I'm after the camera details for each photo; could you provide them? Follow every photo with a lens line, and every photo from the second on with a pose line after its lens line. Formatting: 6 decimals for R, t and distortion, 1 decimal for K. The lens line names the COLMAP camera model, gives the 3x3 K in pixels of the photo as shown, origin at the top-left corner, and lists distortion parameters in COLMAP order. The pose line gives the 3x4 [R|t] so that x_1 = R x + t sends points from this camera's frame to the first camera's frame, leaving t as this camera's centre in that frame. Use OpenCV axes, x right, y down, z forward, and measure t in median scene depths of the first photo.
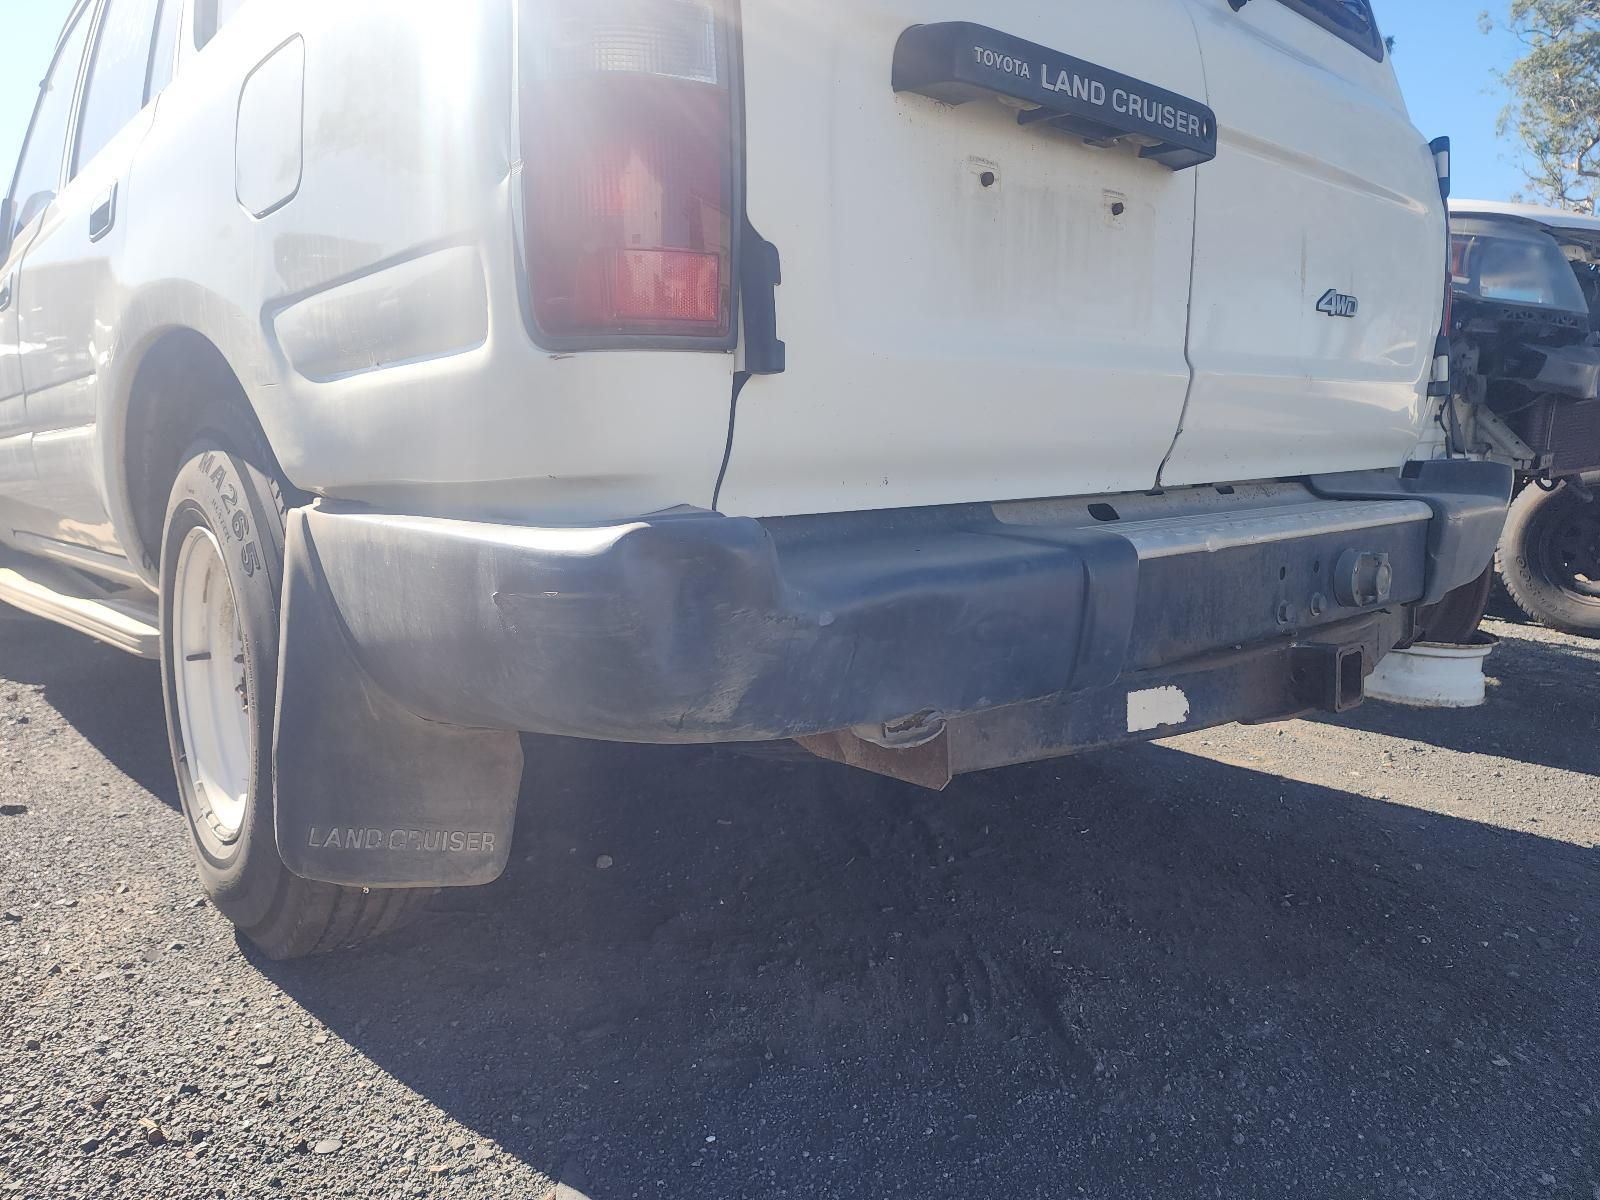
lens RADIAL K [[1131.8, 0, 800.0], [0, 1131.8, 600.0], [0, 0, 1]] dist [0.065916, -0.086398]
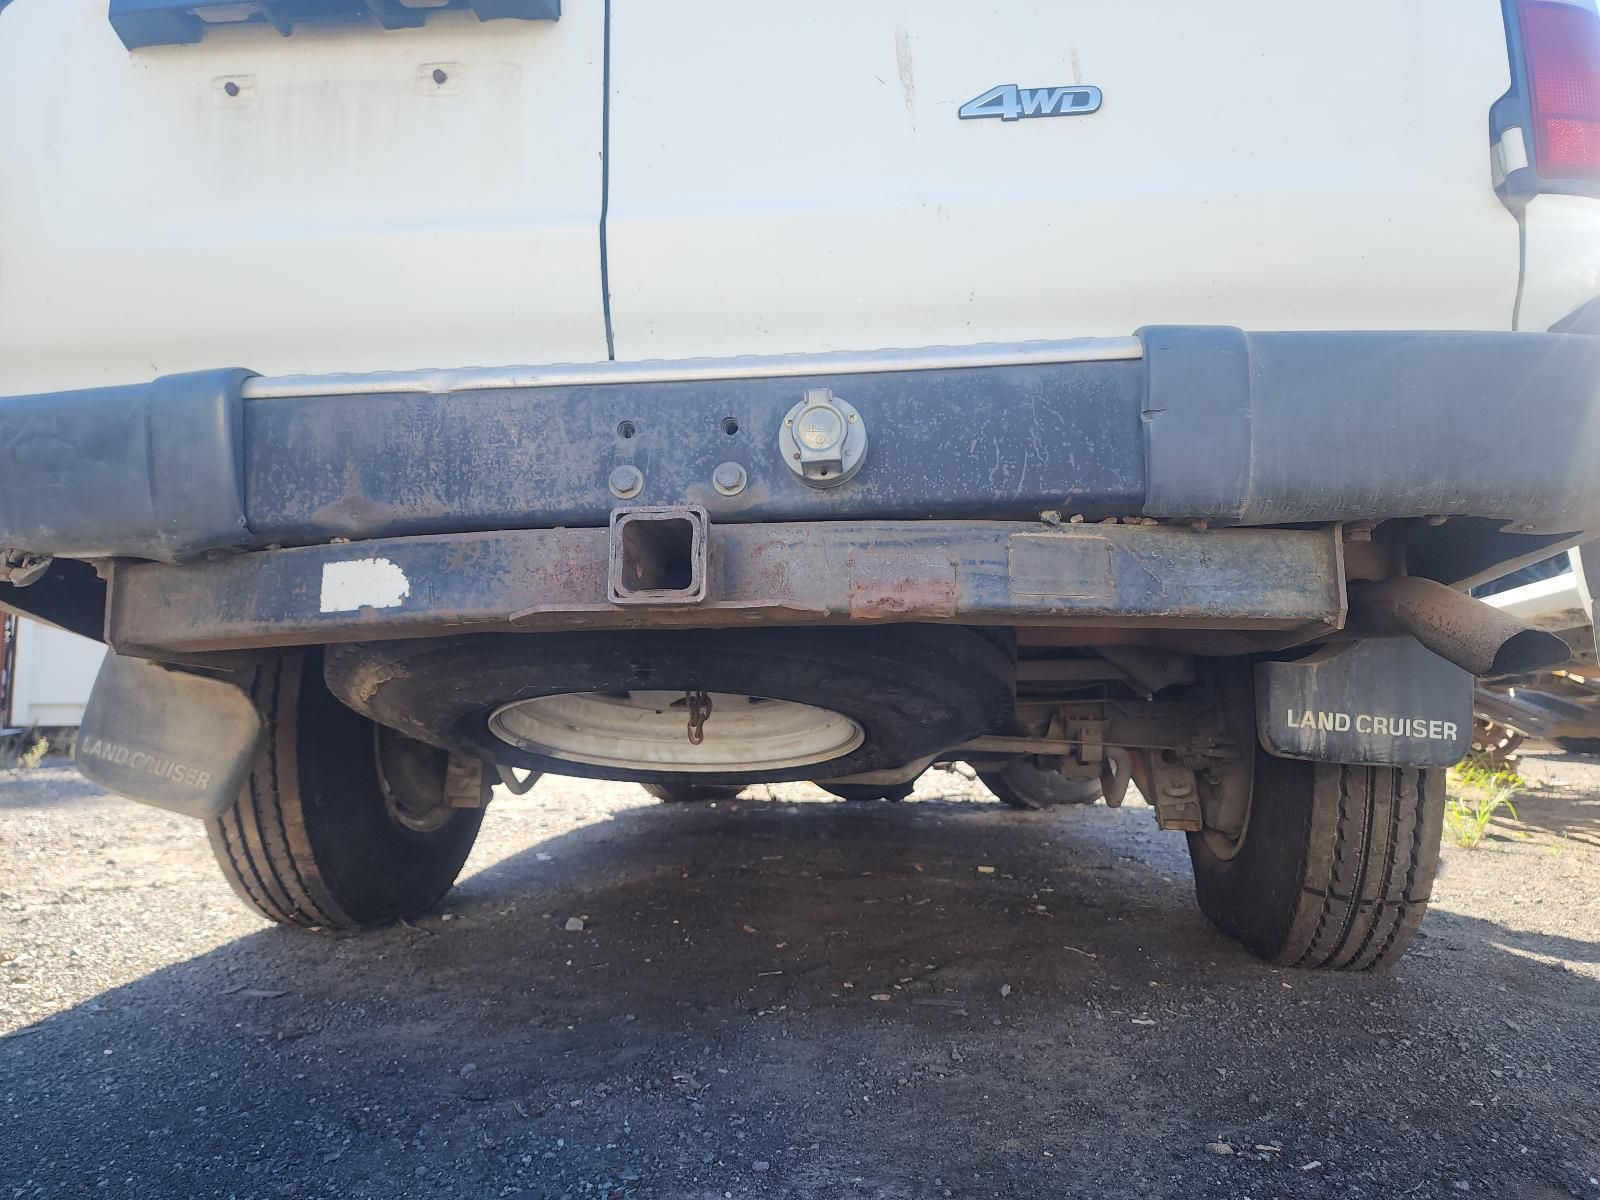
lens RADIAL K [[1098.1, 0, 800.0], [0, 1098.1, 600.0], [0, 0, 1]] dist [0.056620, -0.053145]
pose [[0.667131, -0.103660, -0.737693, 1.077357], [-0.109953, 0.965723, -0.235137, 0.249834], [0.736782, 0.237979, 0.632866, 0.722080]]
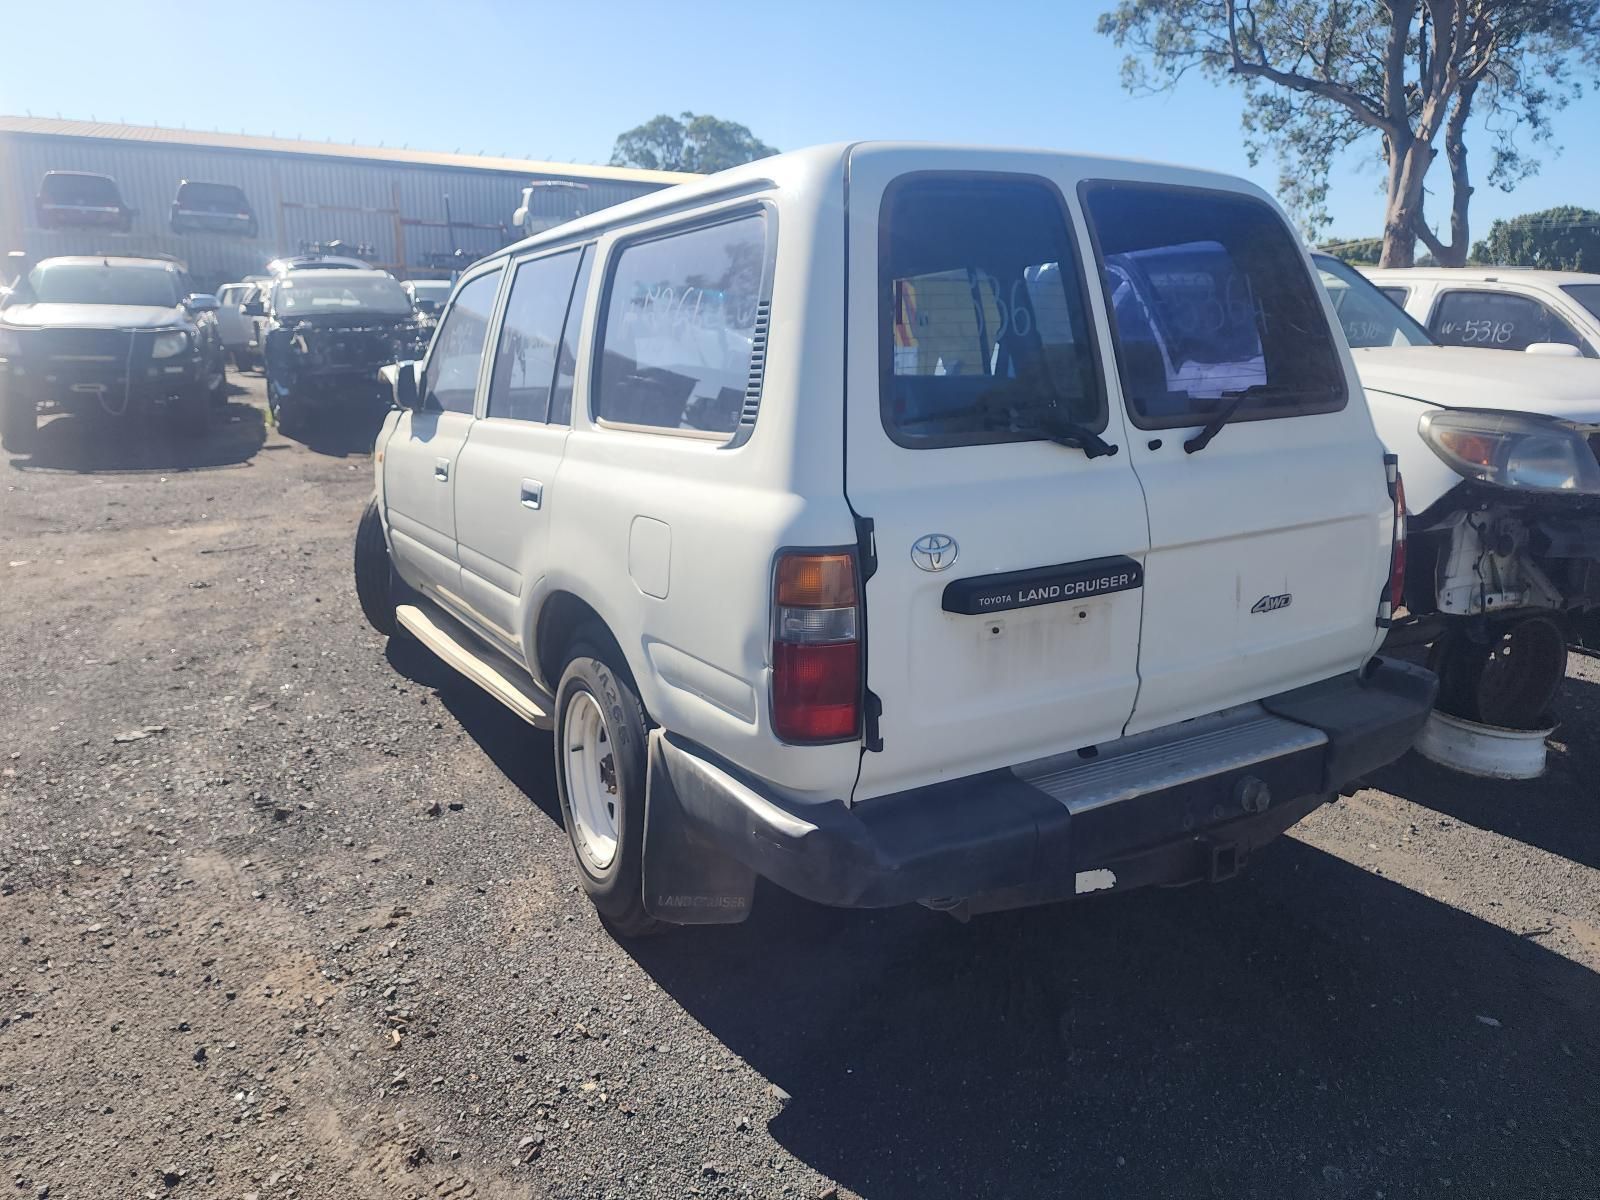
lens RADIAL K [[1177.6, 0, 765.5], [0, 1177.6, 543.2], [0, 0, 1]] dist [0.064468, -0.097094]
pose [[0.976010, 0.043484, -0.213338, 0.175443], [-0.029656, 0.997272, 0.067595, -0.557932], [0.215695, -0.059647, 0.974637, -0.951360]]
